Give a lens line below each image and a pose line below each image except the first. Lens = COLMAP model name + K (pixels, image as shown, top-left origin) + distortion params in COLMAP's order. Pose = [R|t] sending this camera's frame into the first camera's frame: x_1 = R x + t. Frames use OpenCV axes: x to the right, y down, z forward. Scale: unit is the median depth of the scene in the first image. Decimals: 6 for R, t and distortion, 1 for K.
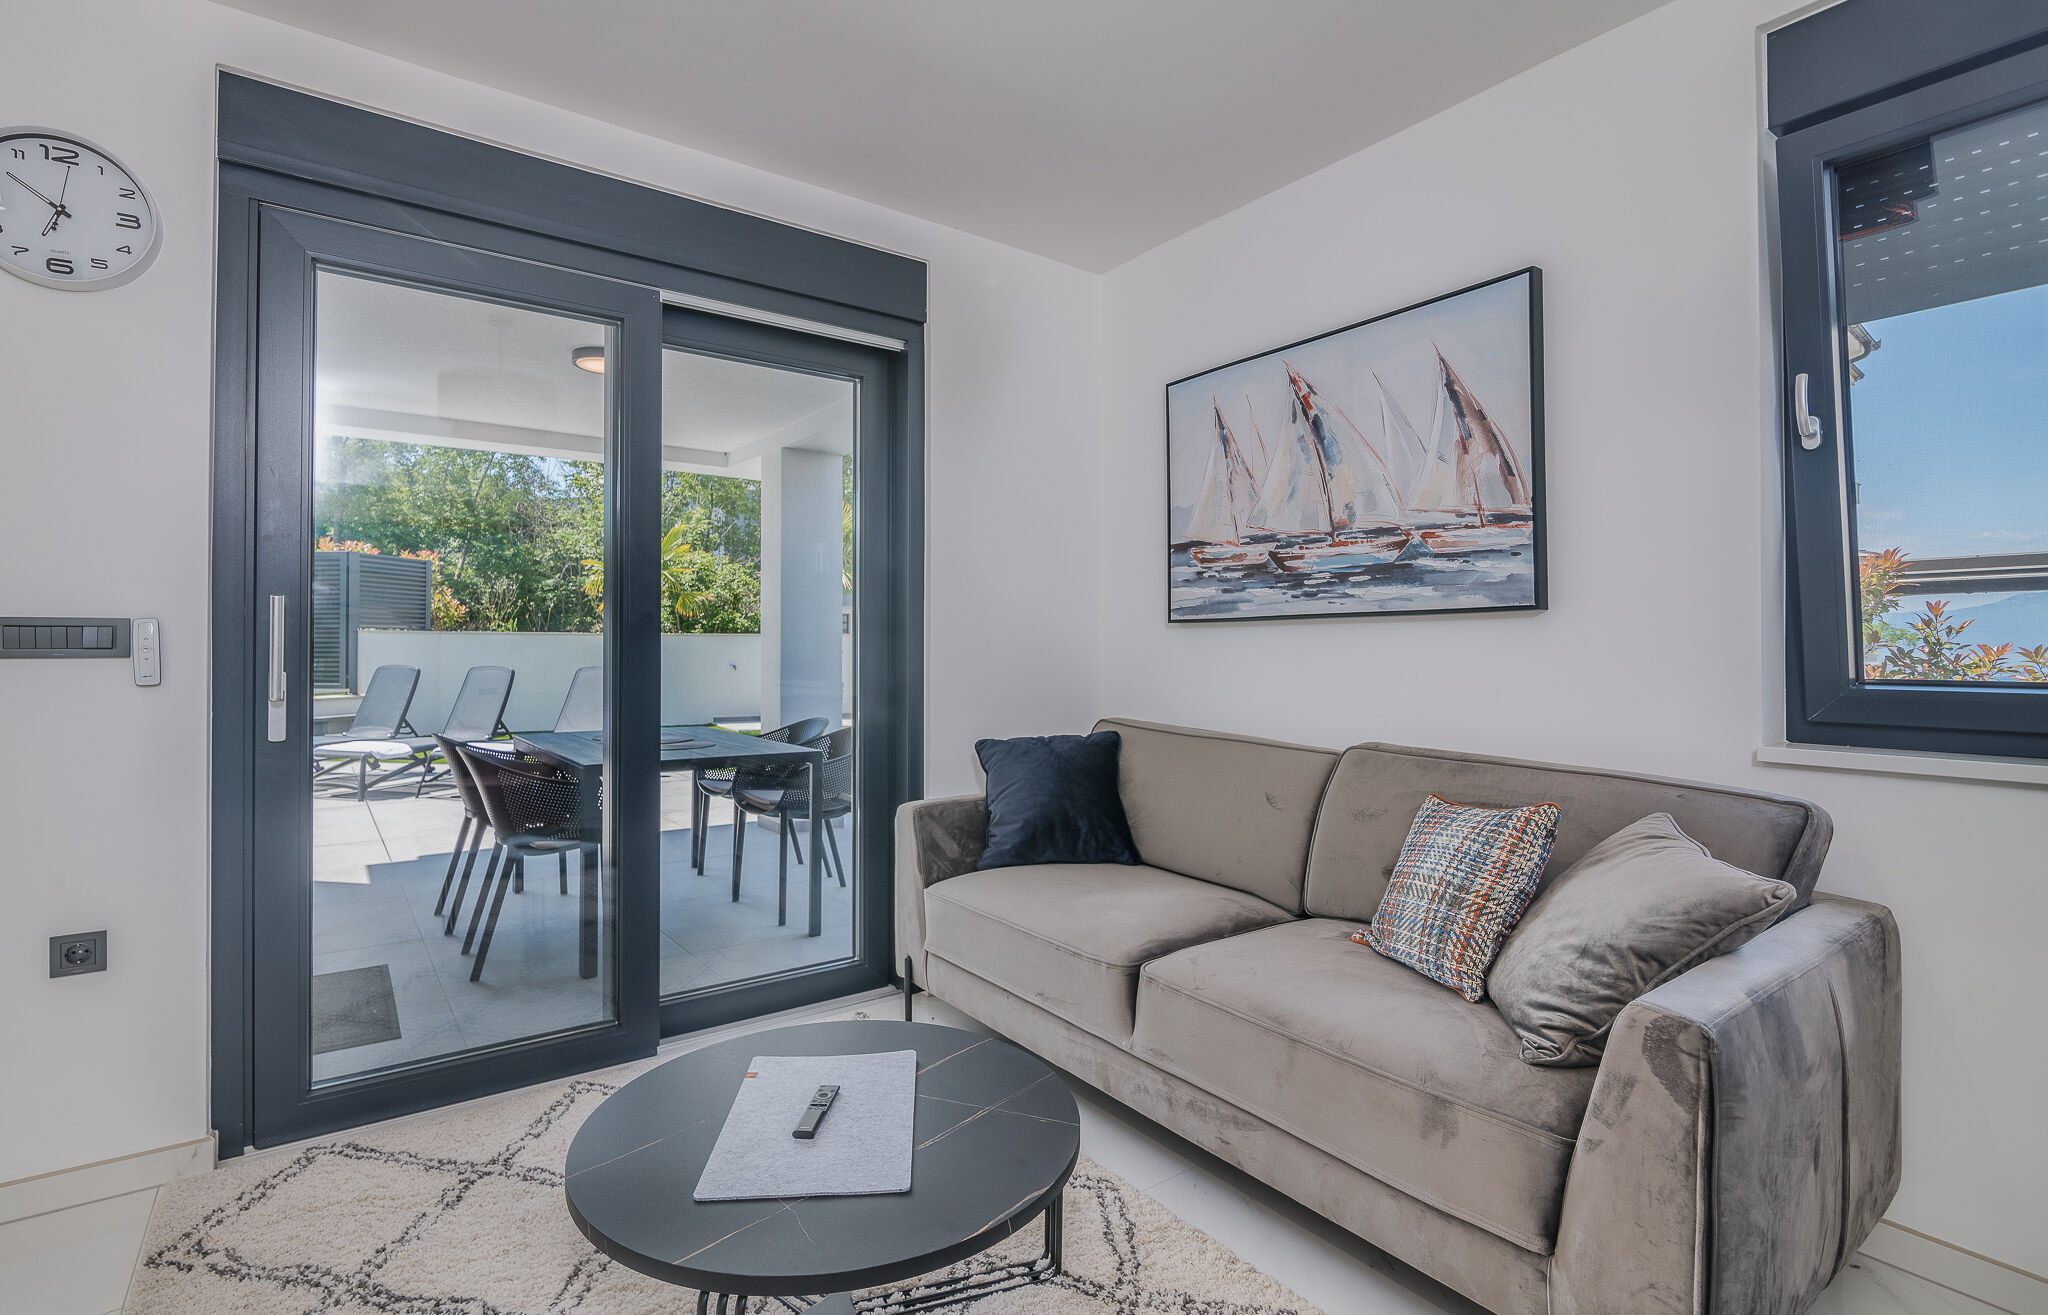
lens RADIAL K [[963.8, 0, 1011.7], [0, 963.8, 644.2], [0, 0, 1]] dist [-0.015276, 0.001055]
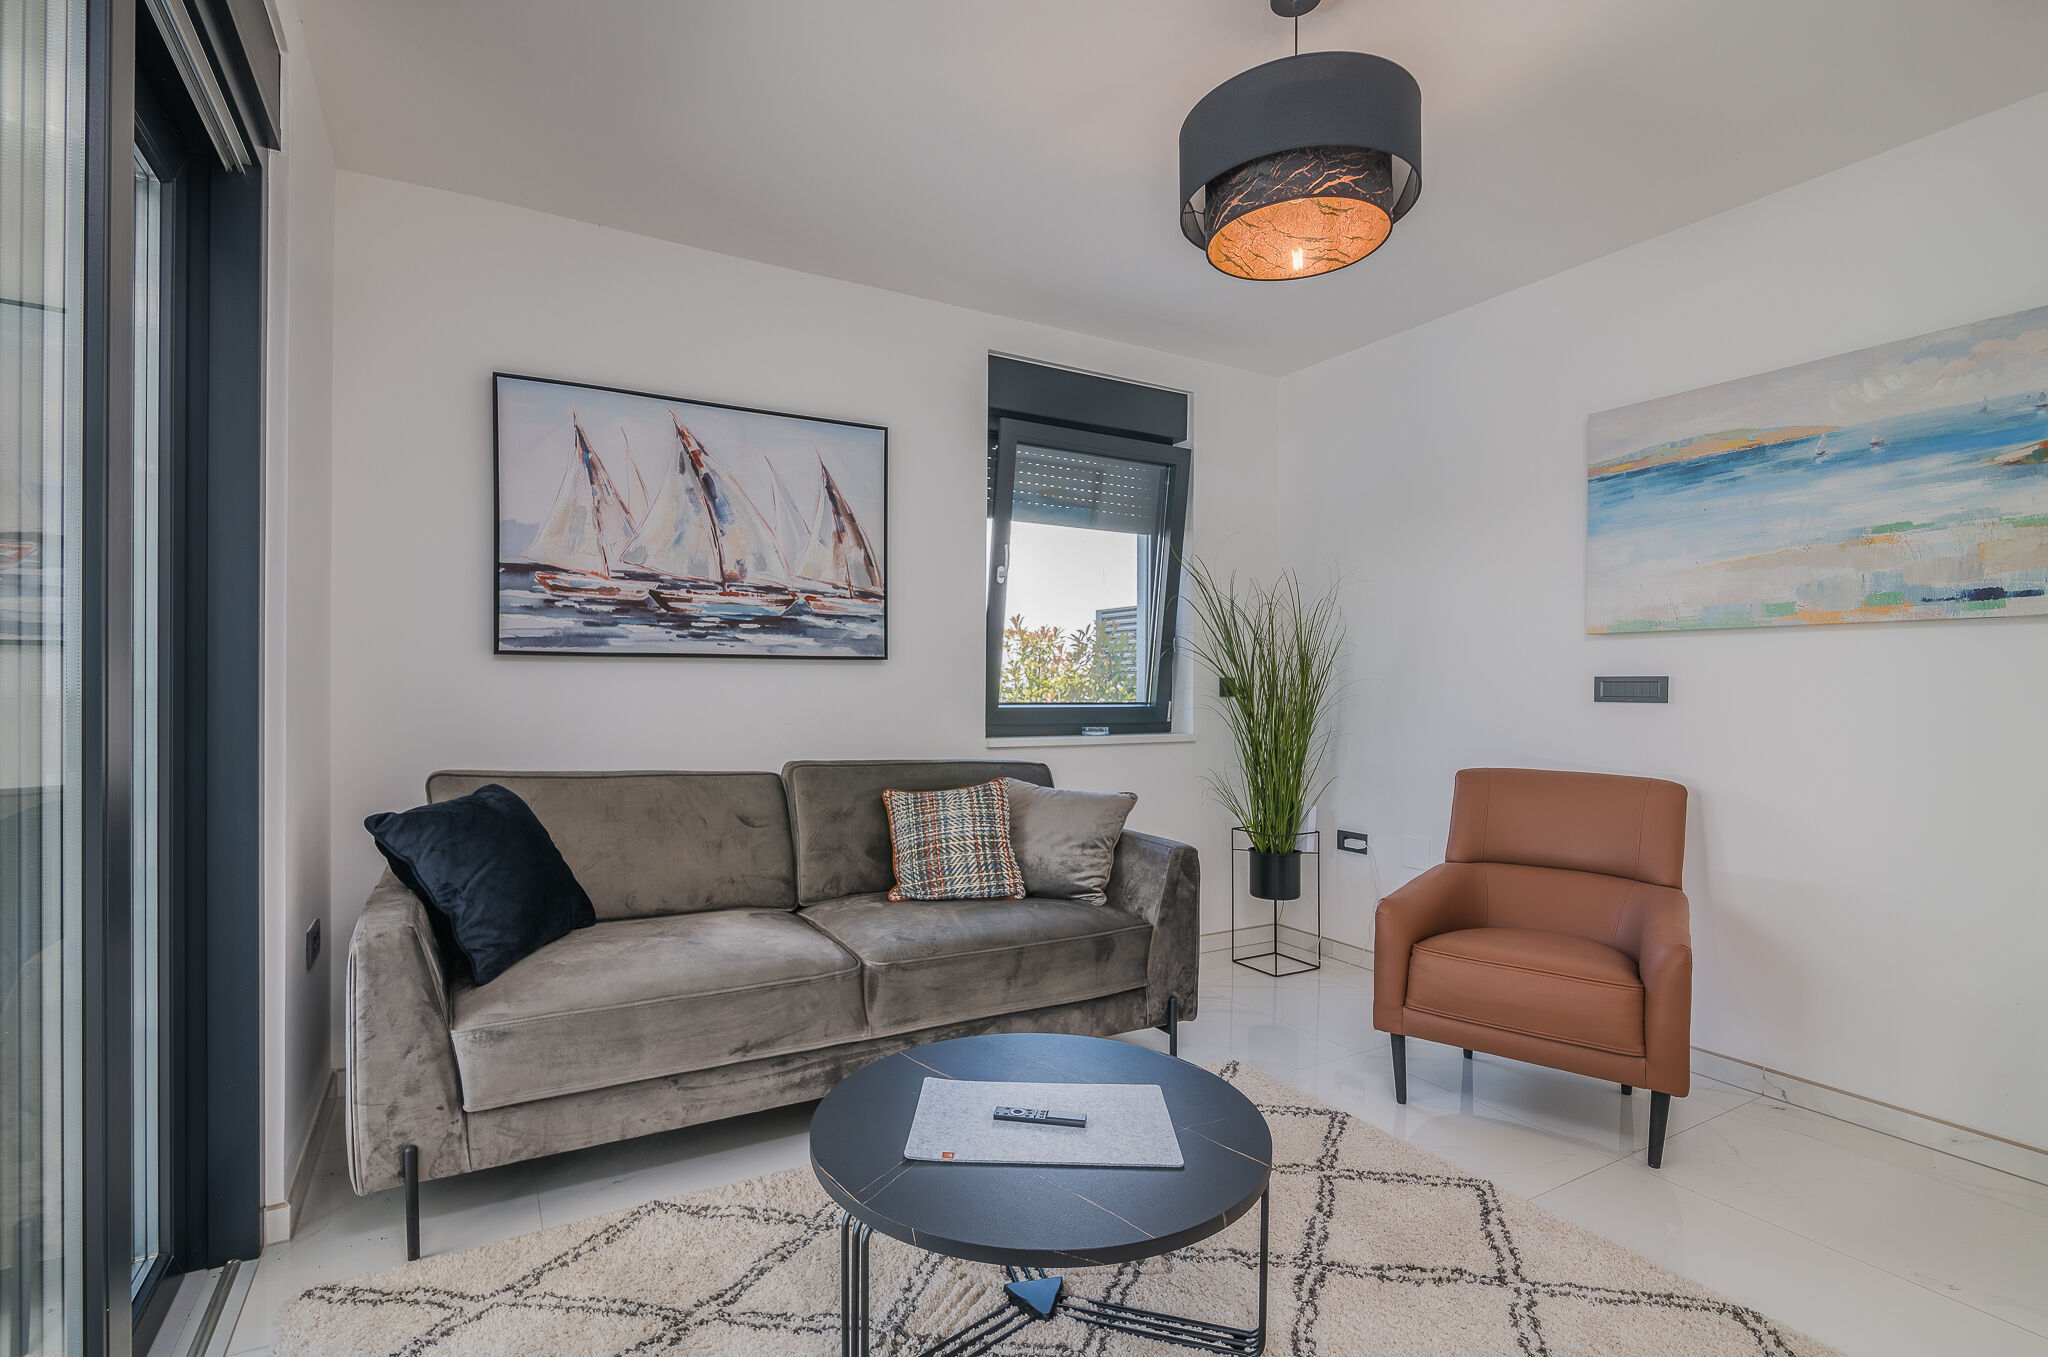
lens RADIAL K [[943.4, 0, 1055.8], [0, 943.4, 684.3], [0, 0, 1]] dist [-0.017805, -0.000795]
pose [[0.078398, -0.001560, 0.996921, -0.744515], [-0.012724, 0.999916, 0.002566, -0.004524], [-0.996841, -0.012886, 0.078372, 0.524065]]
